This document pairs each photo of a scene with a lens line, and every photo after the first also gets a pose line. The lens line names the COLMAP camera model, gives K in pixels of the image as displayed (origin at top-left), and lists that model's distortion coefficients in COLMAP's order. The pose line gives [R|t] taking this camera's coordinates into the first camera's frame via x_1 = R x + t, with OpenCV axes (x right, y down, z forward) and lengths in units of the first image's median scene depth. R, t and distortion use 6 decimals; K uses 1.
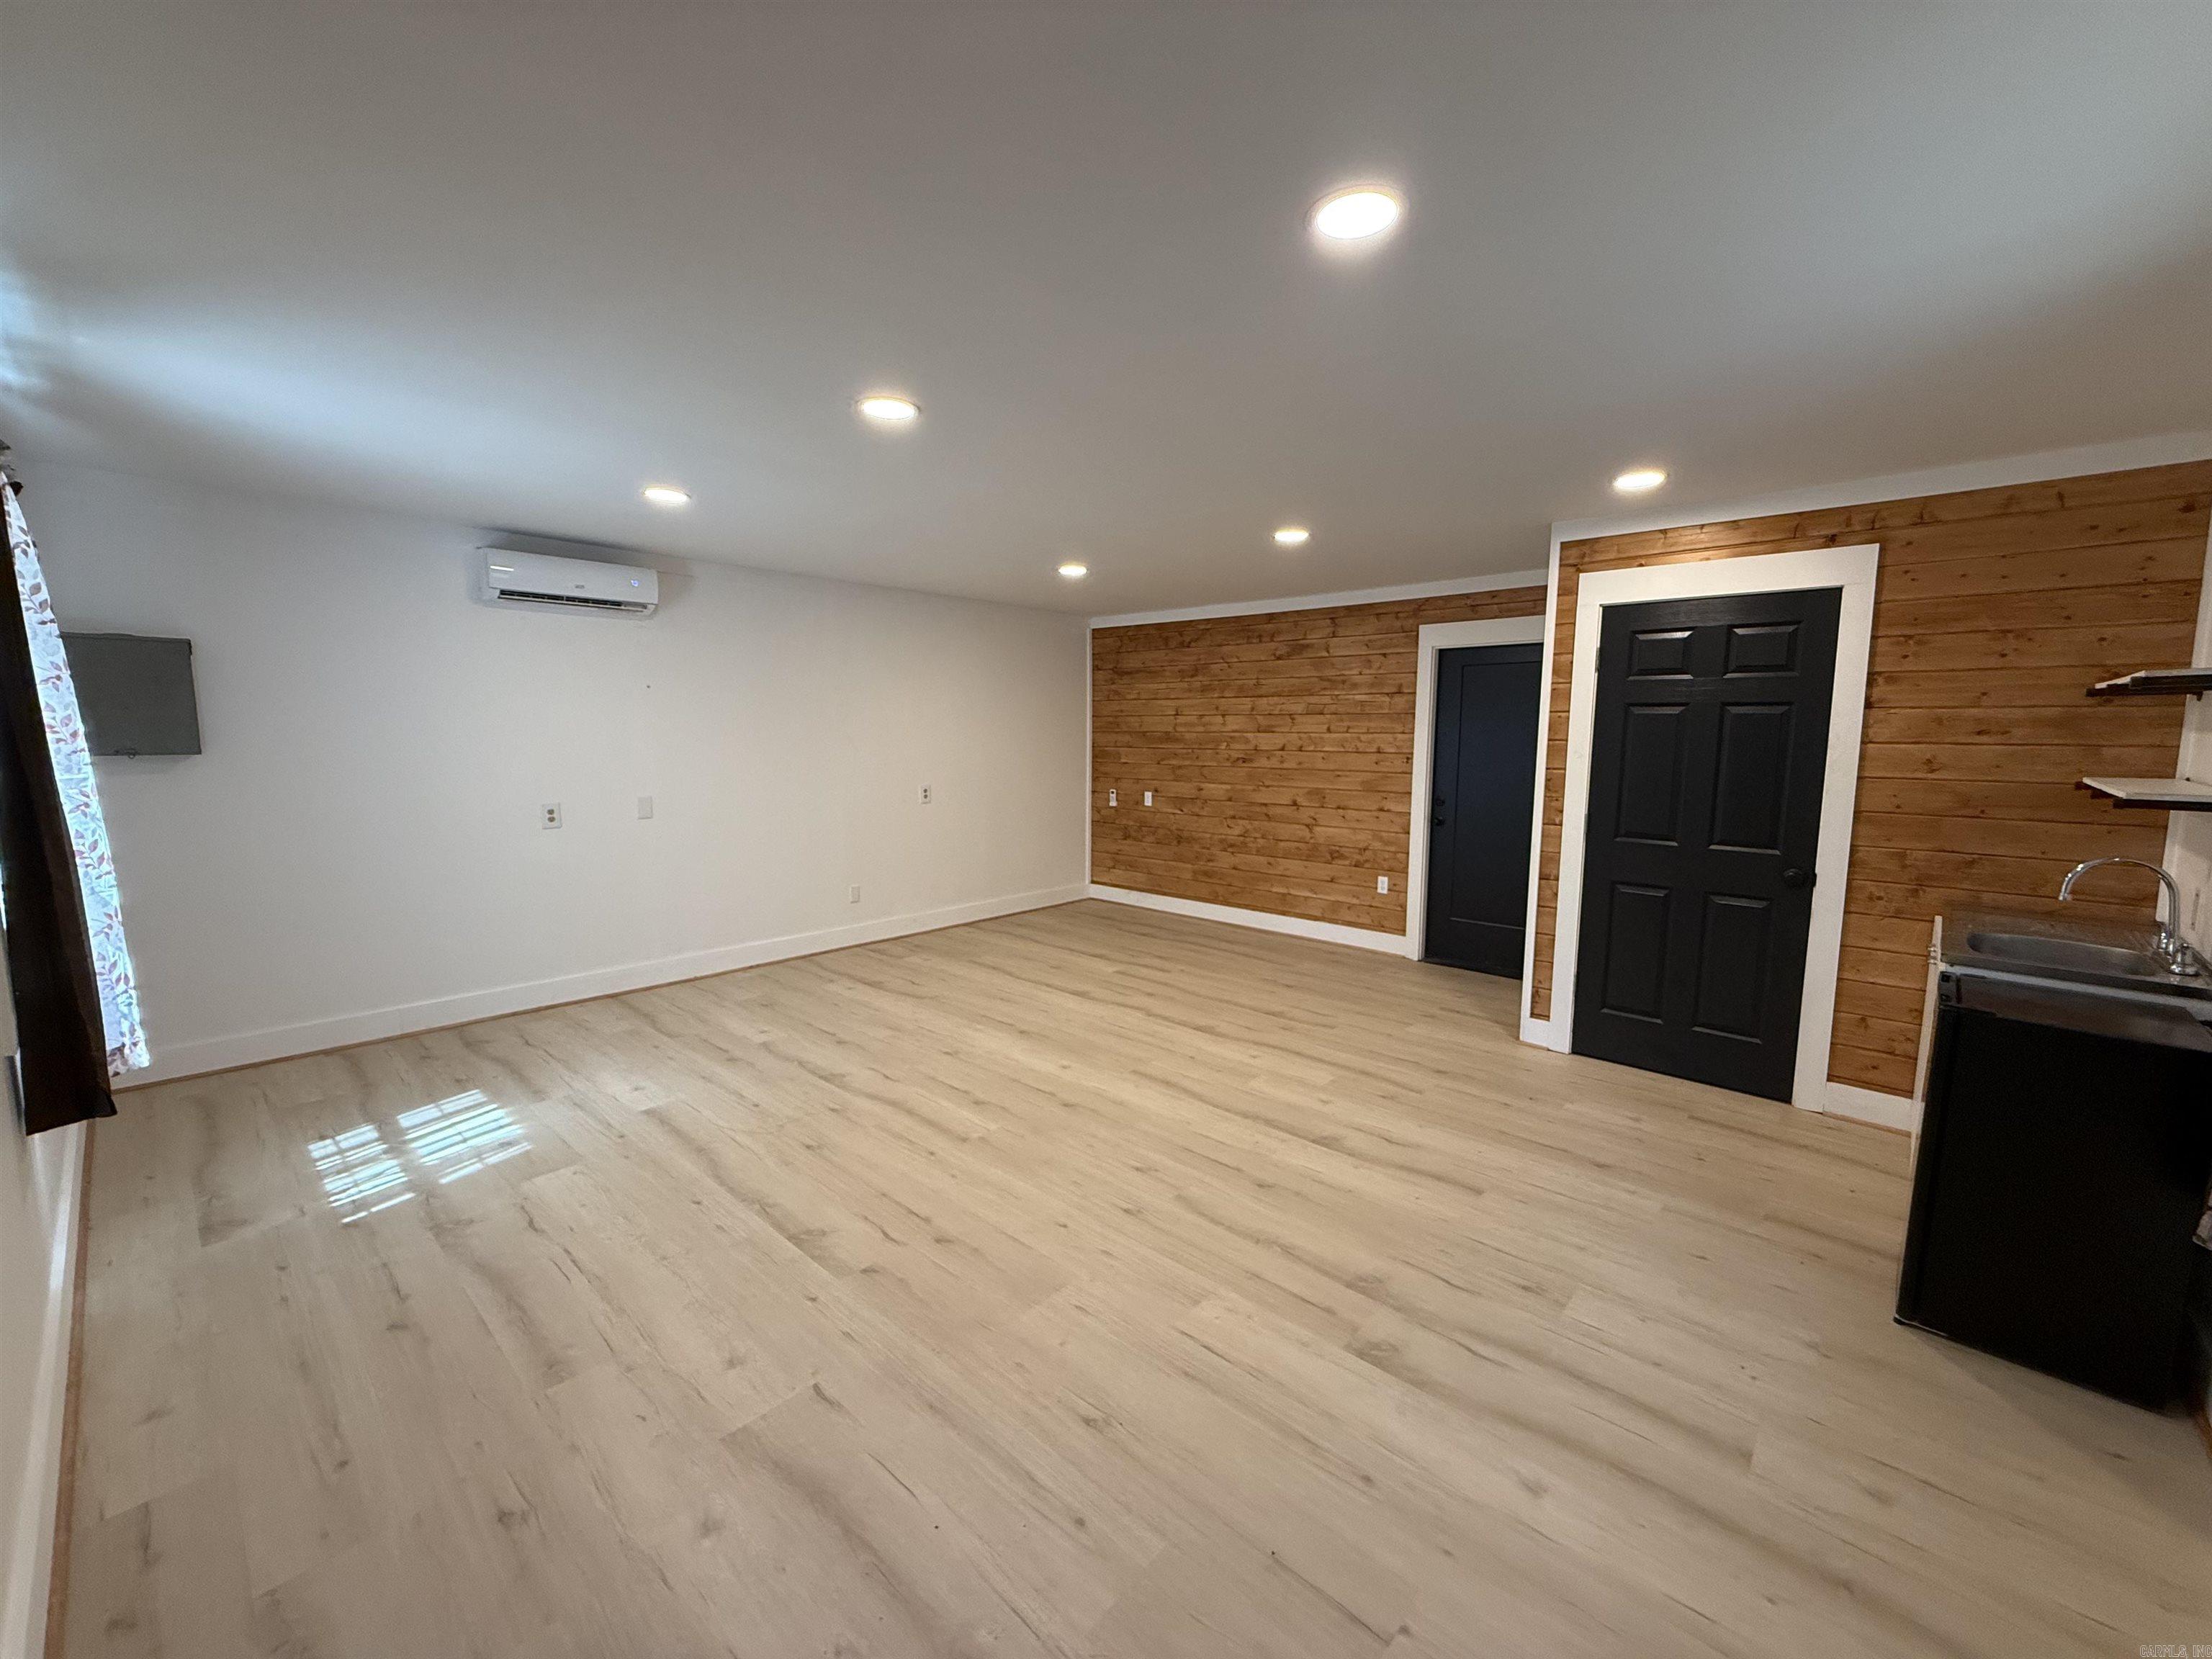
lens RADIAL K [[877.0, 0, 1106.0], [0, 877.0, 829.5], [0, 0, 1]] dist [-0.002155, 0.000190]
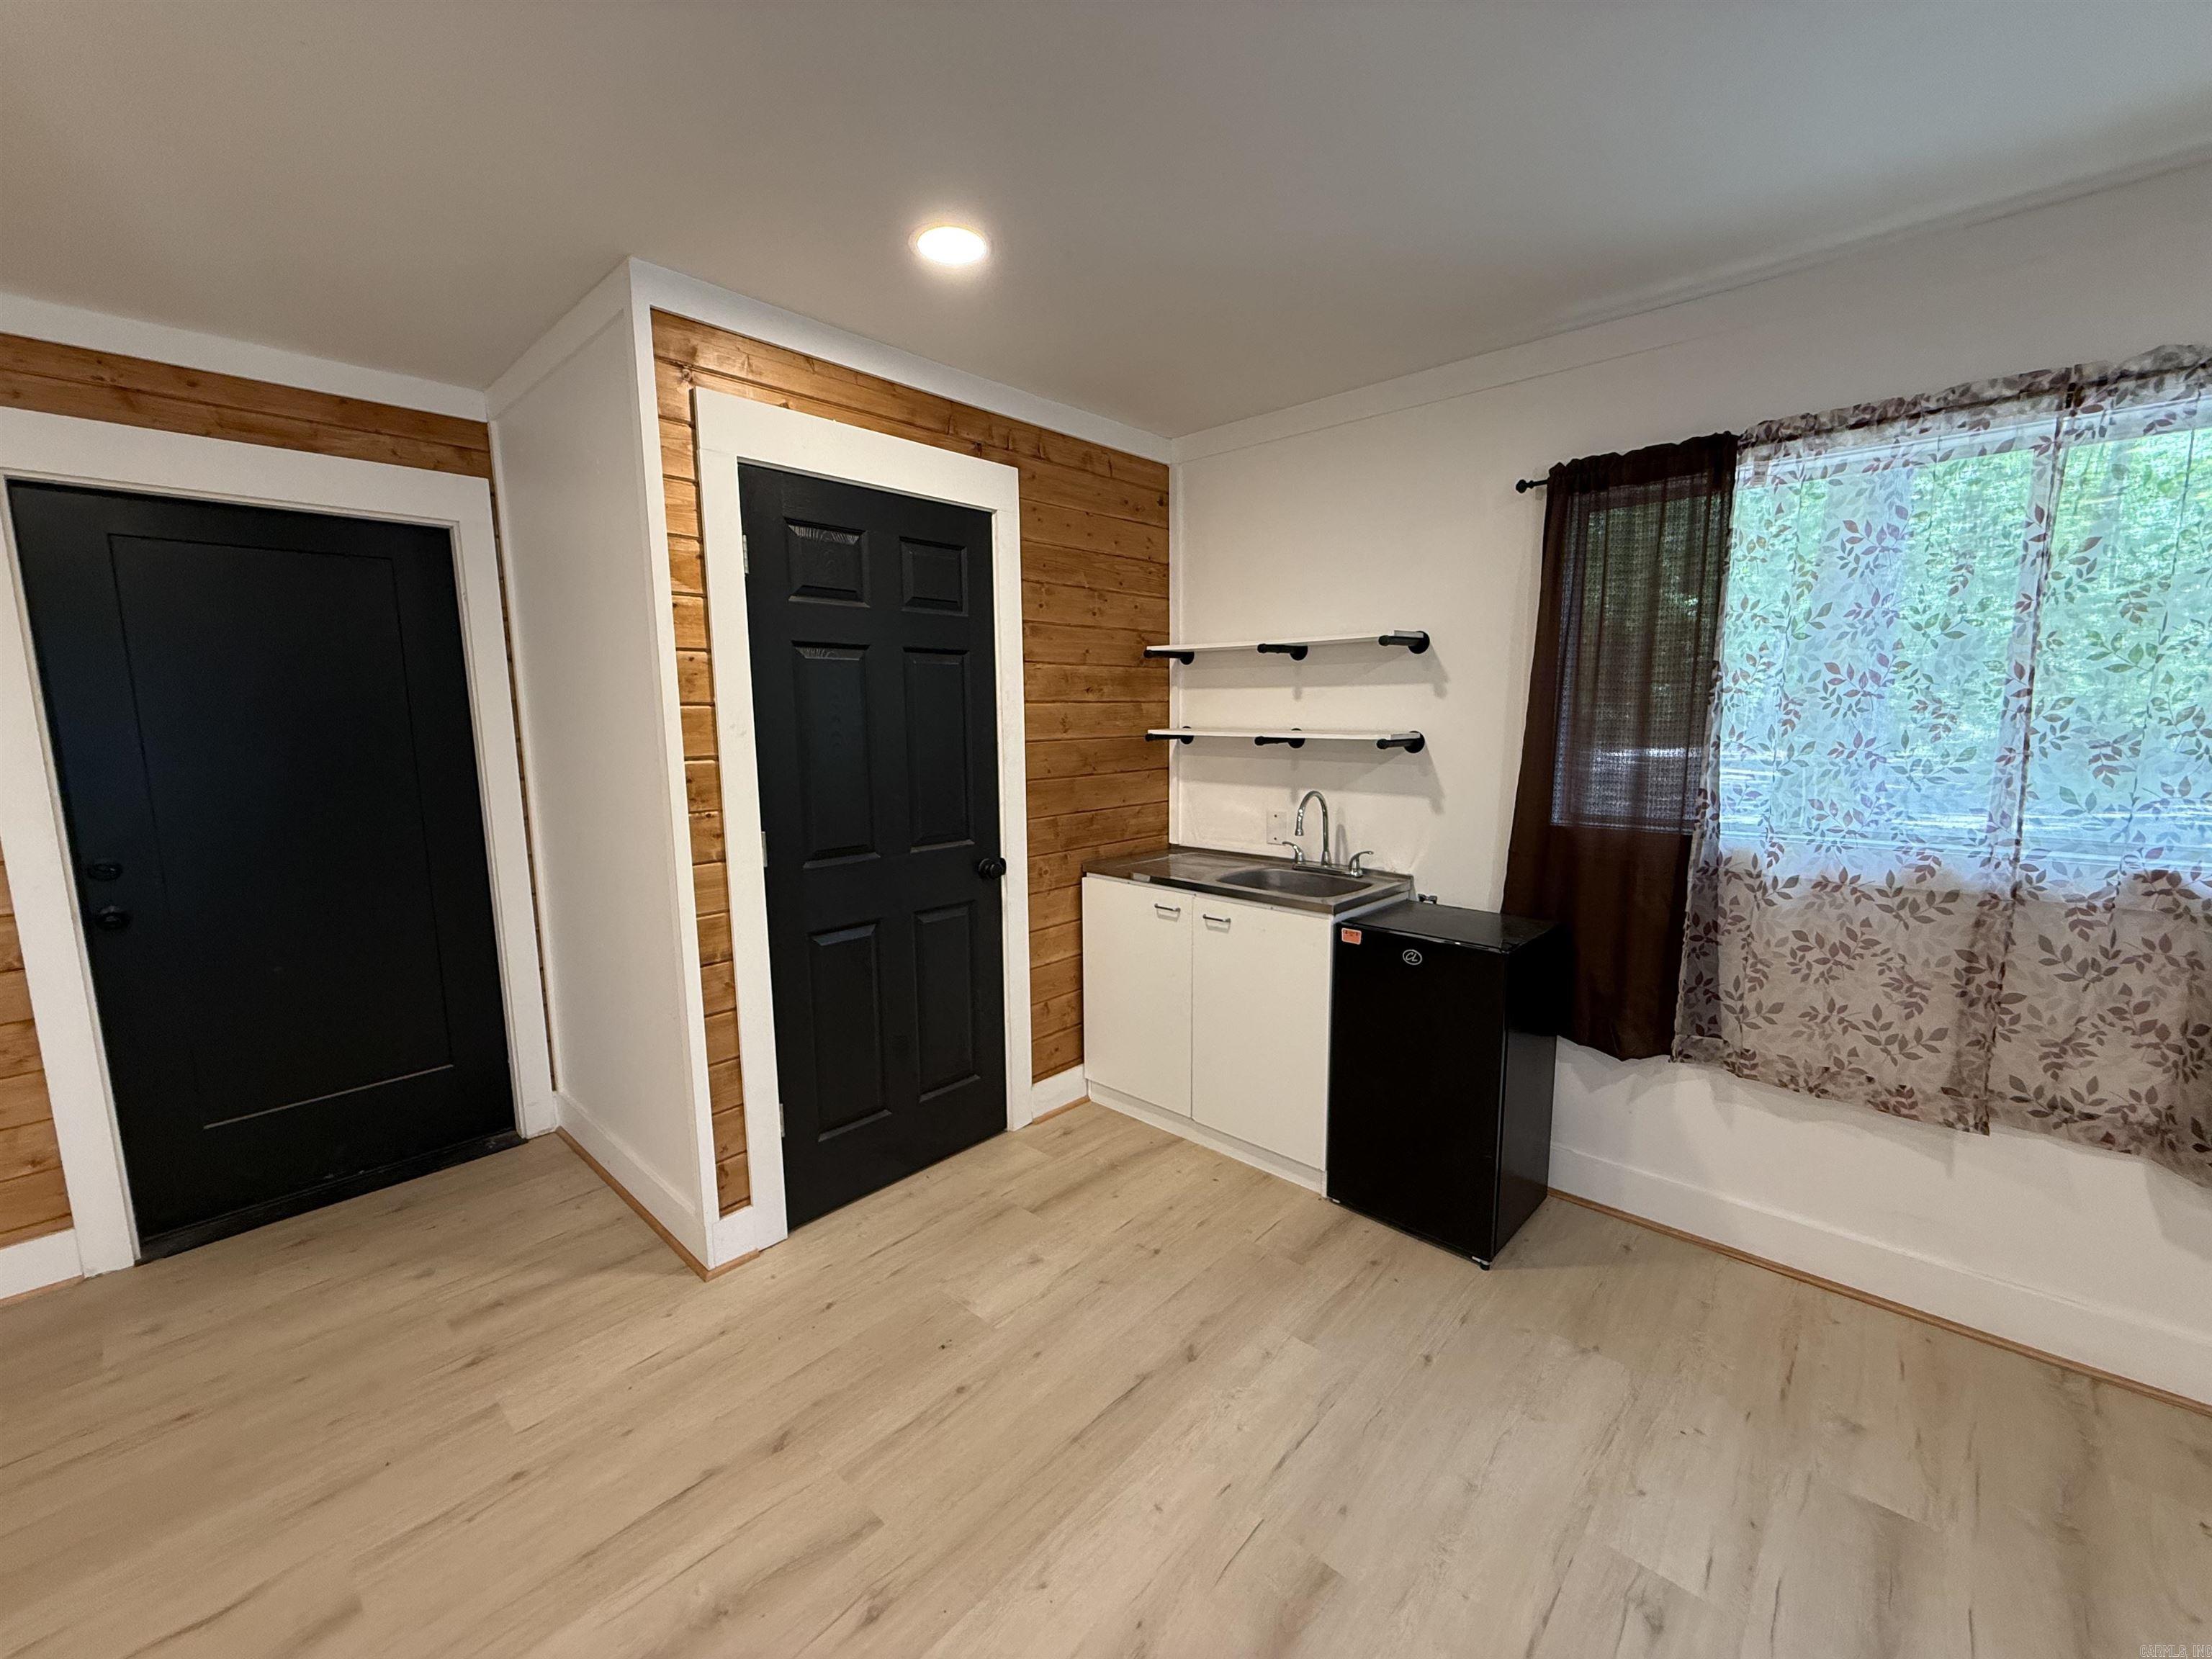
lens RADIAL K [[877.0, 0, 1106.0], [0, 877.0, 829.5], [0, 0, 1]] dist [-0.002155, 0.000190]
pose [[0.013213, -0.141120, 0.989904, -0.017461], [0.123385, 0.982655, 0.138440, -0.087062], [-0.992271, 0.120310, 0.030396, 0.931991]]
